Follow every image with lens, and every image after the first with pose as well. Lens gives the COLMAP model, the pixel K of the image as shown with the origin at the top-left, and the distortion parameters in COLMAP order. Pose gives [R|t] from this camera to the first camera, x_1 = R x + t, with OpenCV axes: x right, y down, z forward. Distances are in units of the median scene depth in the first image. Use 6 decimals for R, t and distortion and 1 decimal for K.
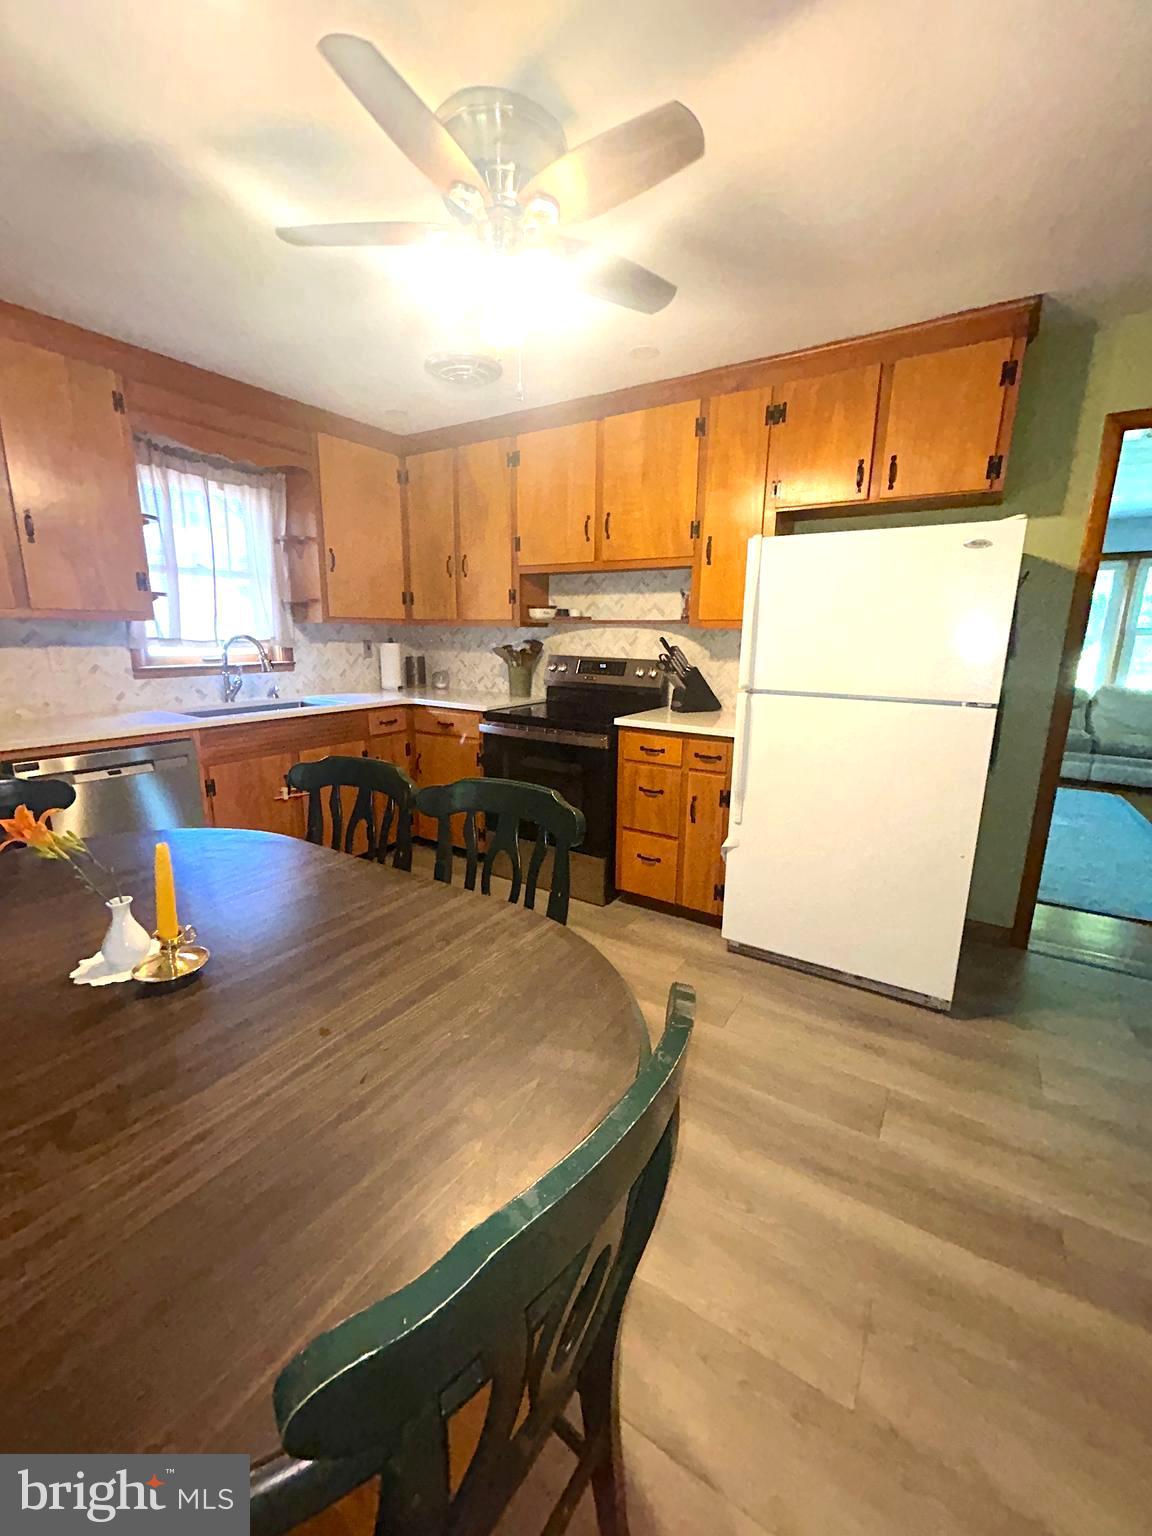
lens RADIAL K [[618.2, 0, 575.0], [0, 618.2, 764.8], [0, 0, 1]] dist [-0.002961, -0.000220]
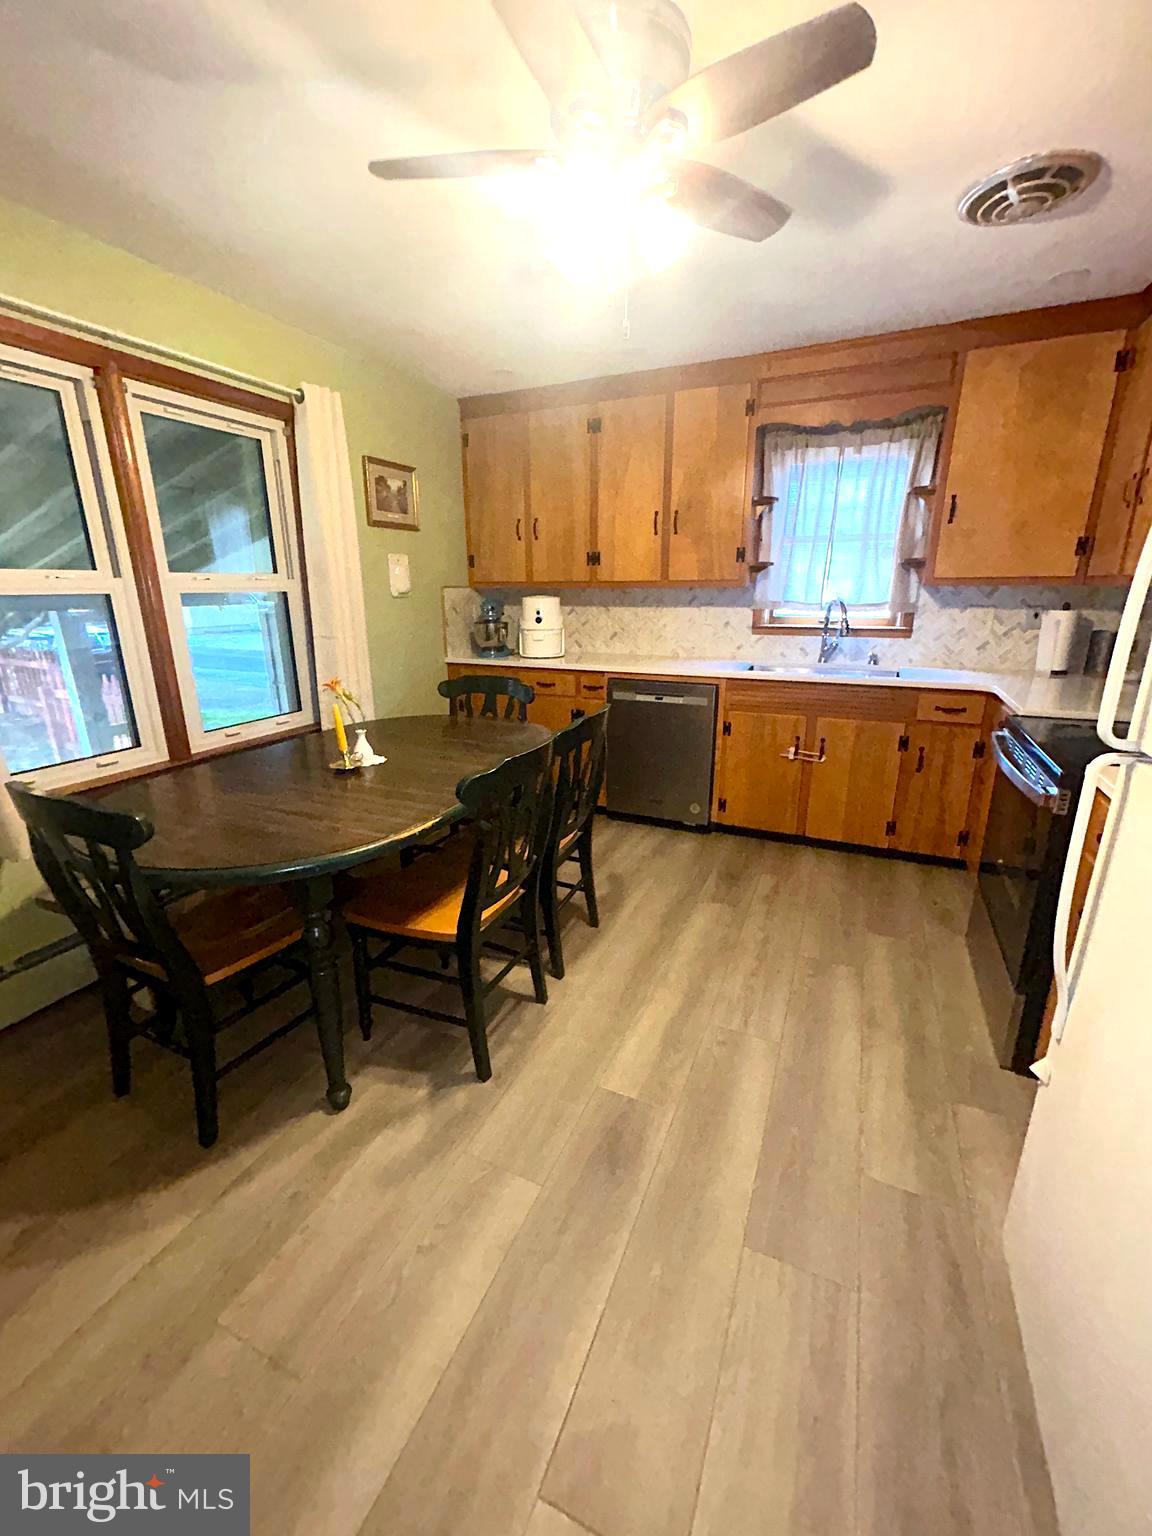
lens RADIAL K [[618.2, 0, 578.1], [0, 618.2, 766.9], [0, 0, 1]] dist [-0.002961, -0.000220]
pose [[0.139670, 0.267131, -0.953485, 0.448791], [-0.201421, 0.950456, 0.236777, -0.098337], [0.969496, 0.158982, 0.186556, 0.426075]]
